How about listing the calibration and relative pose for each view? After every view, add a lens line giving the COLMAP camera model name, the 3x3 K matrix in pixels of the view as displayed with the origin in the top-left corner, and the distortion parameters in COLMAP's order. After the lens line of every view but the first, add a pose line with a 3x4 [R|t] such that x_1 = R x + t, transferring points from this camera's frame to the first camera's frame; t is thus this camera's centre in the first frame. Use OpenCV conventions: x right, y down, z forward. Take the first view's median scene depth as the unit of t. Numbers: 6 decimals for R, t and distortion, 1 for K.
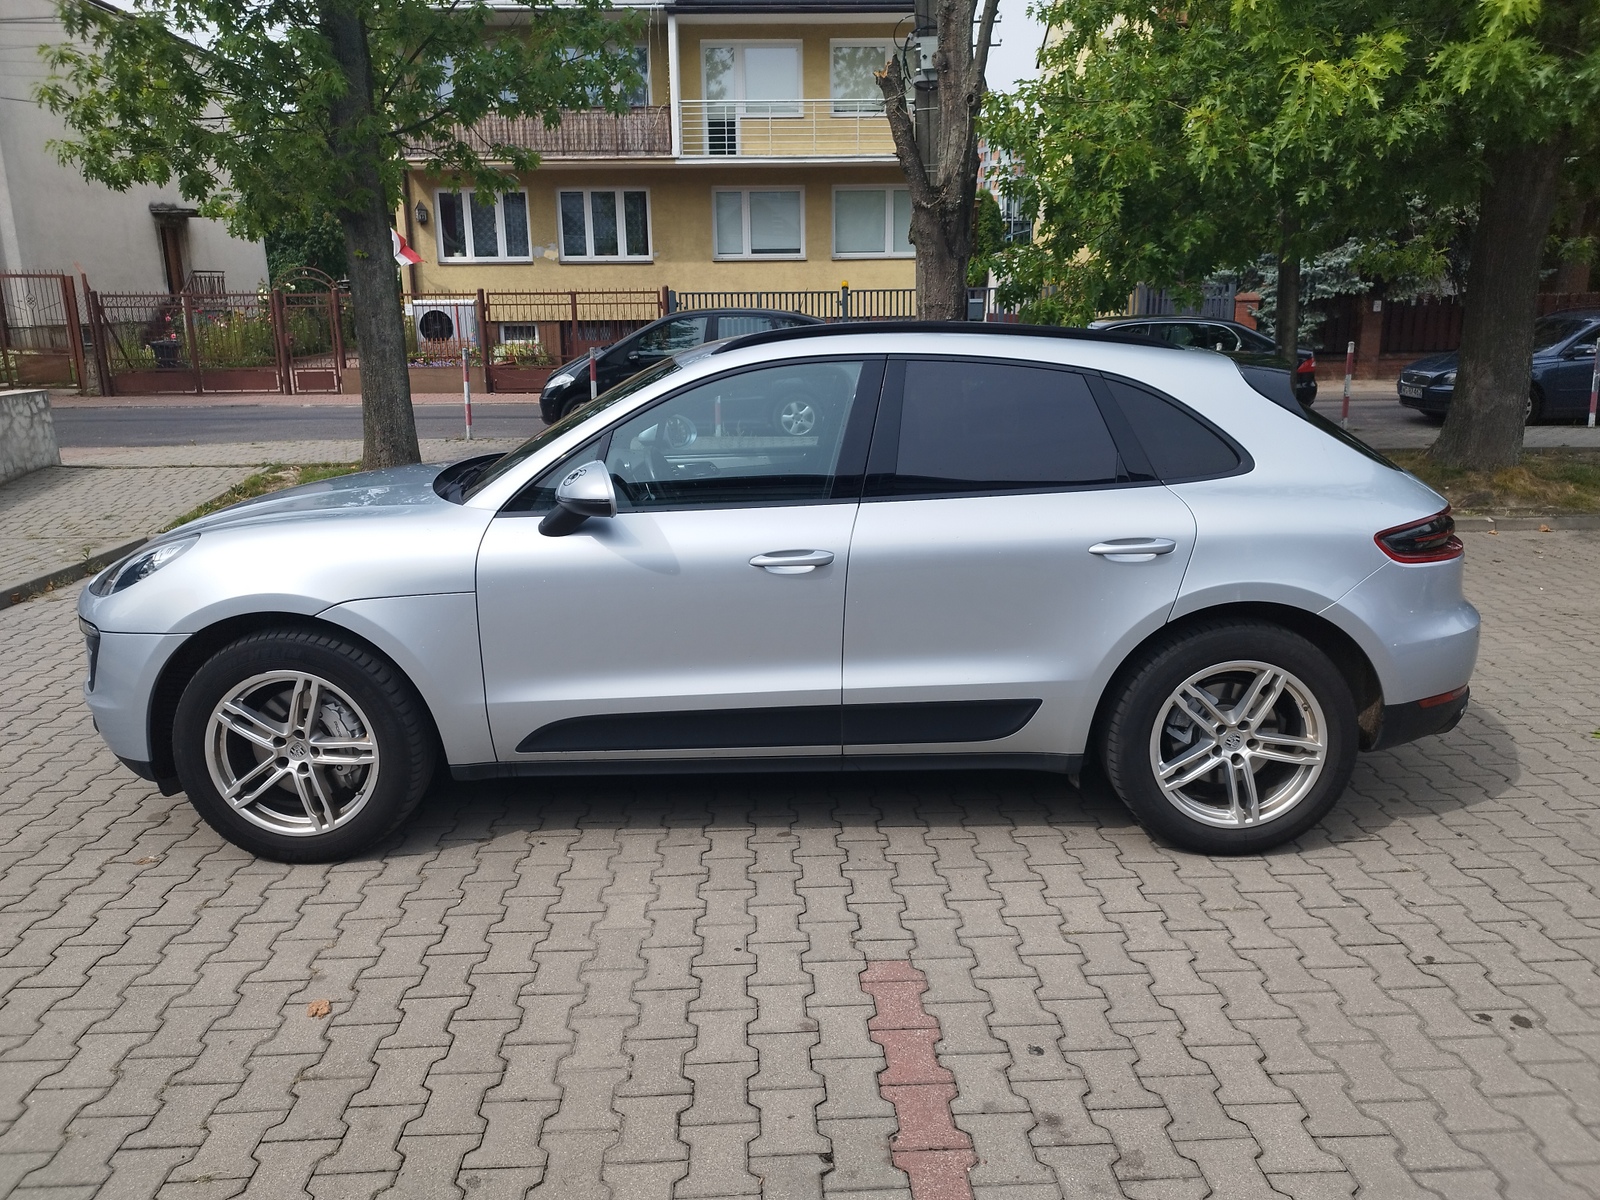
lens RADIAL K [[1151.4, 0, 794.6], [0, 1151.4, 592.8], [0, 0, 1]] dist [0.027410, -0.027343]
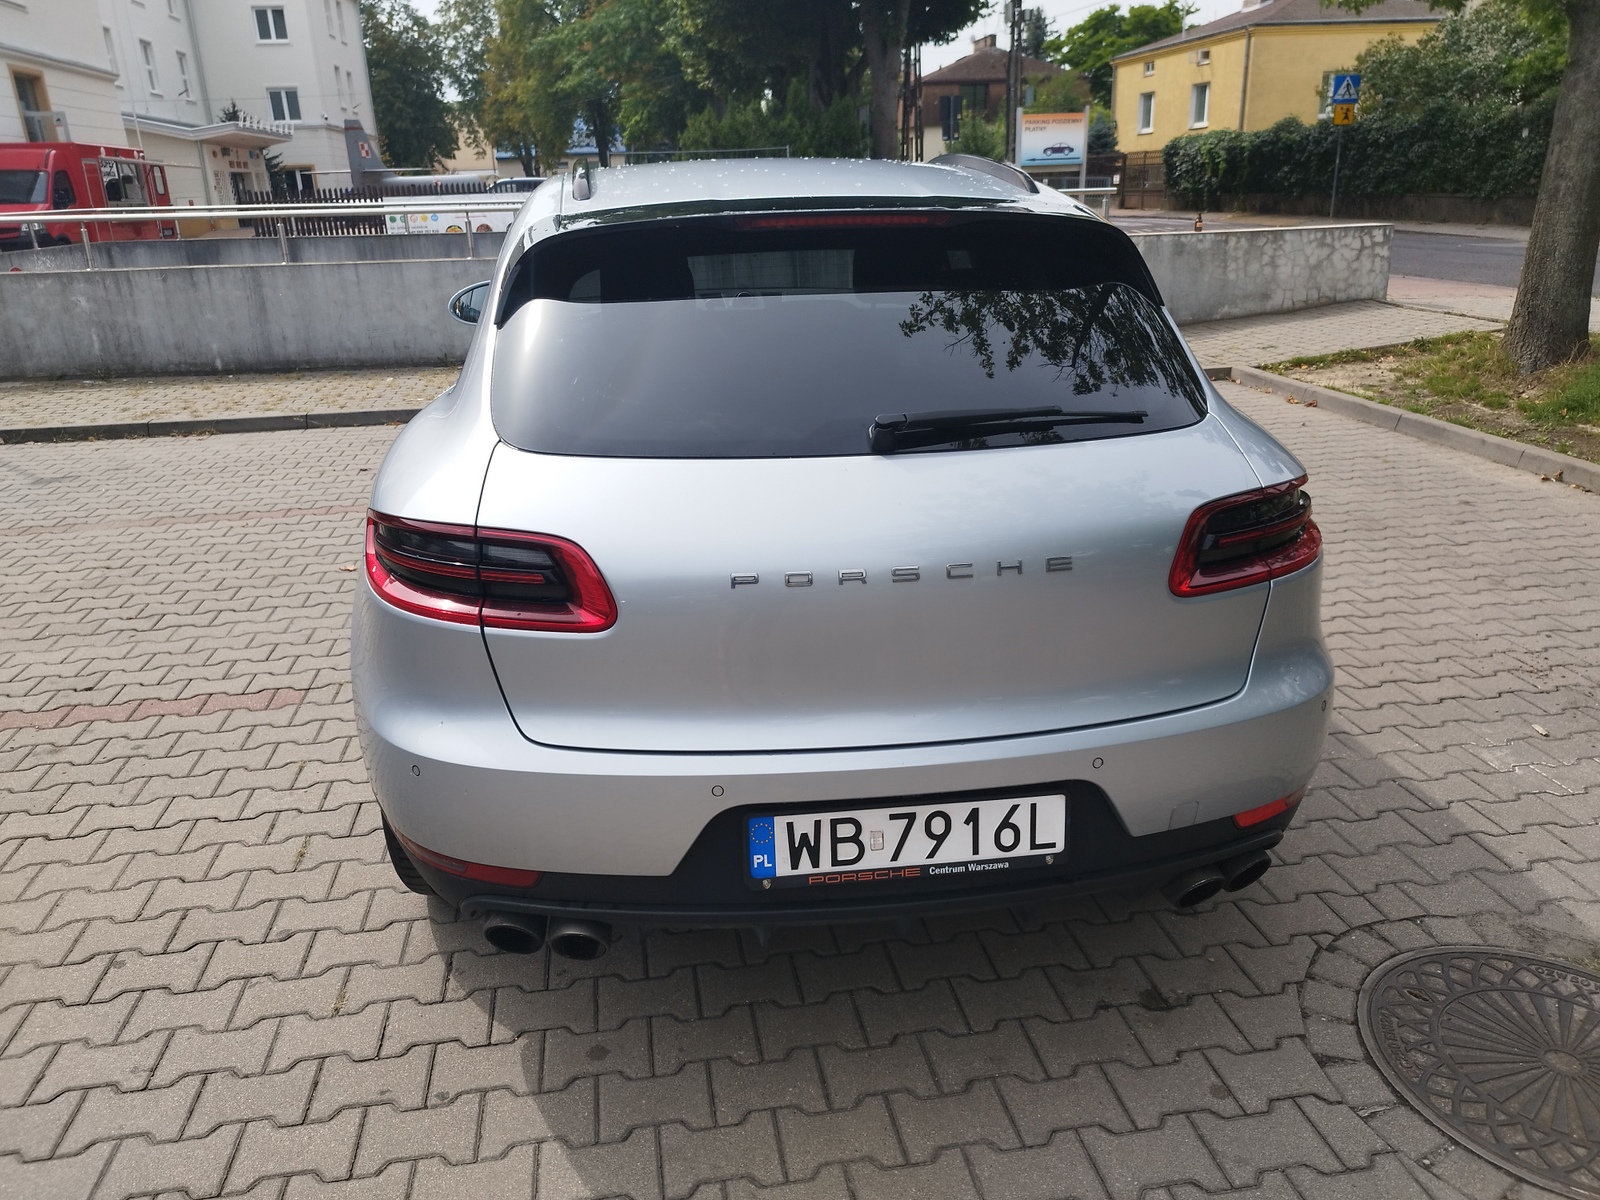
lens RADIAL K [[1151.4, 0, 813.8], [0, 1151.4, 598.0], [0, 0, 1]] dist [0.027410, -0.027343]
pose [[0.140647, 0.342308, -0.929001, 1.082305], [-0.210460, 0.927220, 0.309789, -0.239766], [0.967432, 0.151947, 0.202453, 1.062870]]
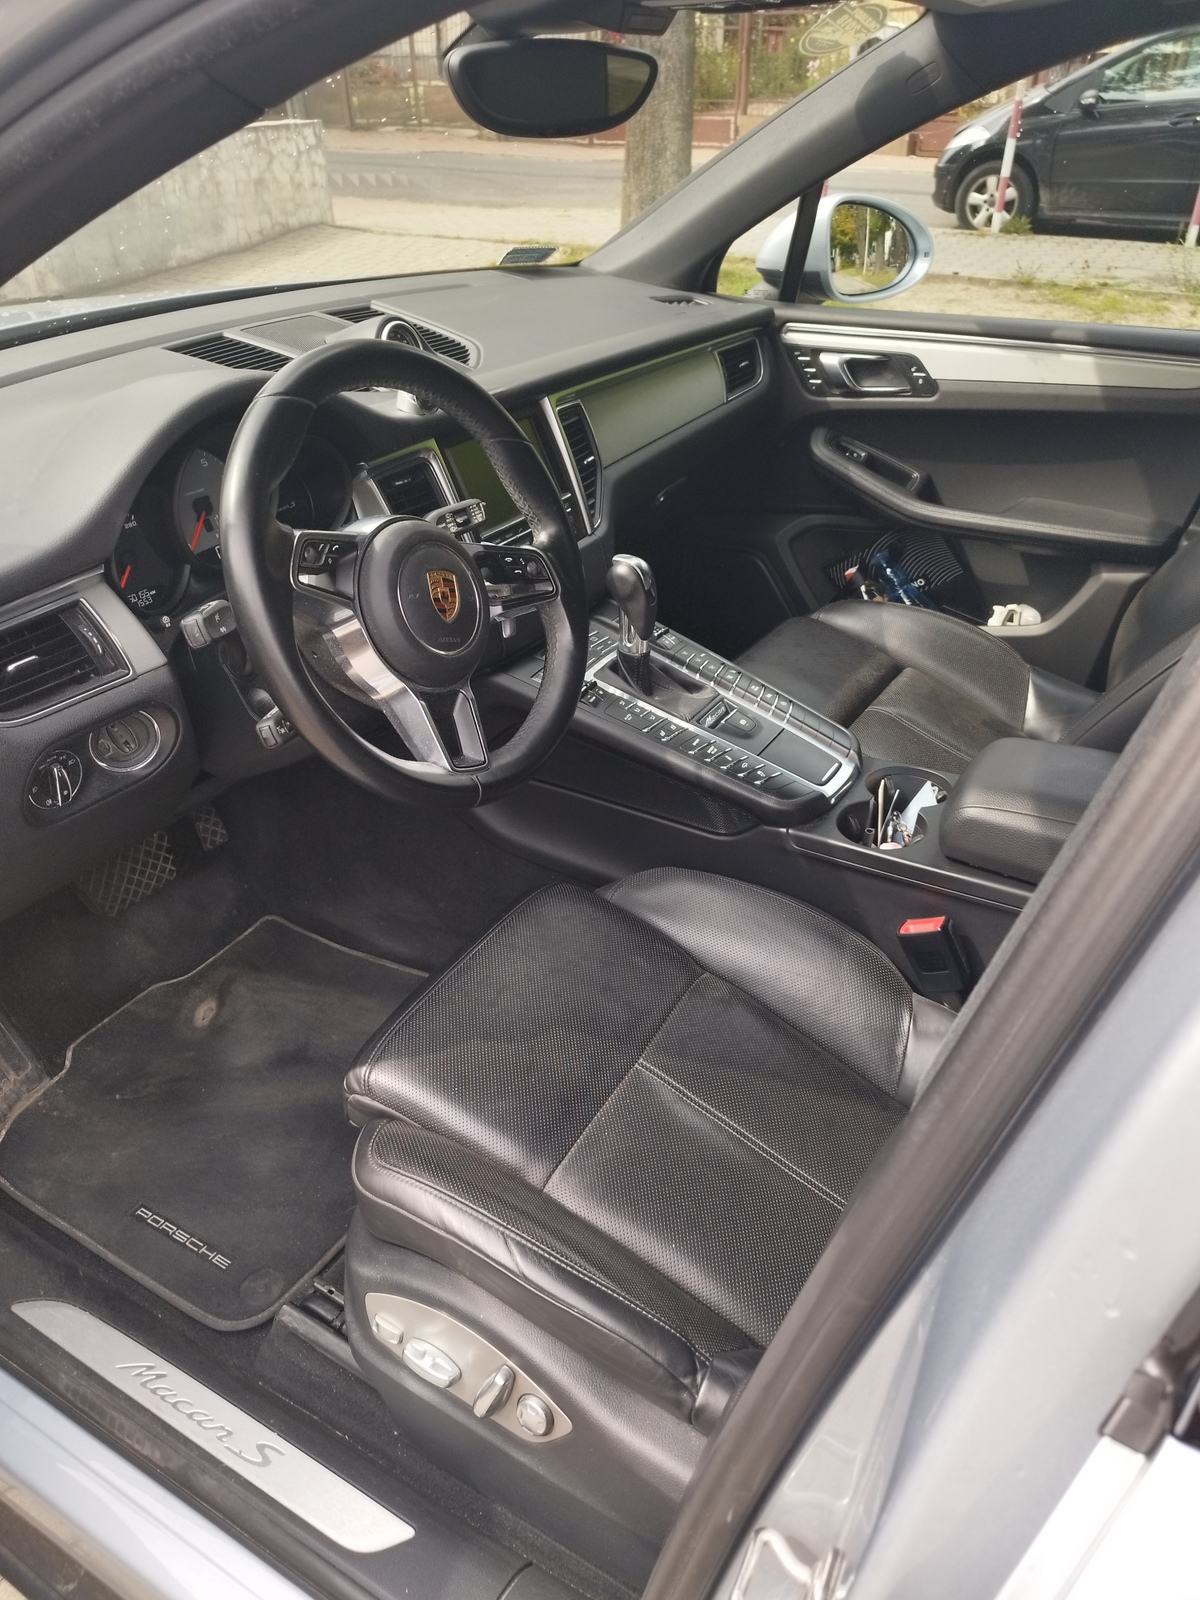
lens RADIAL K [[1151.4, 0, 611.1], [0, 1151.4, 803.1], [0, 0, 1]] dist [0.027410, -0.027343]
pose [[0.868930, 0.278682, -0.409019, 0.010468], [-0.129436, 0.925603, 0.355676, -0.143455], [0.477709, -0.256115, 0.840356, 0.882583]]
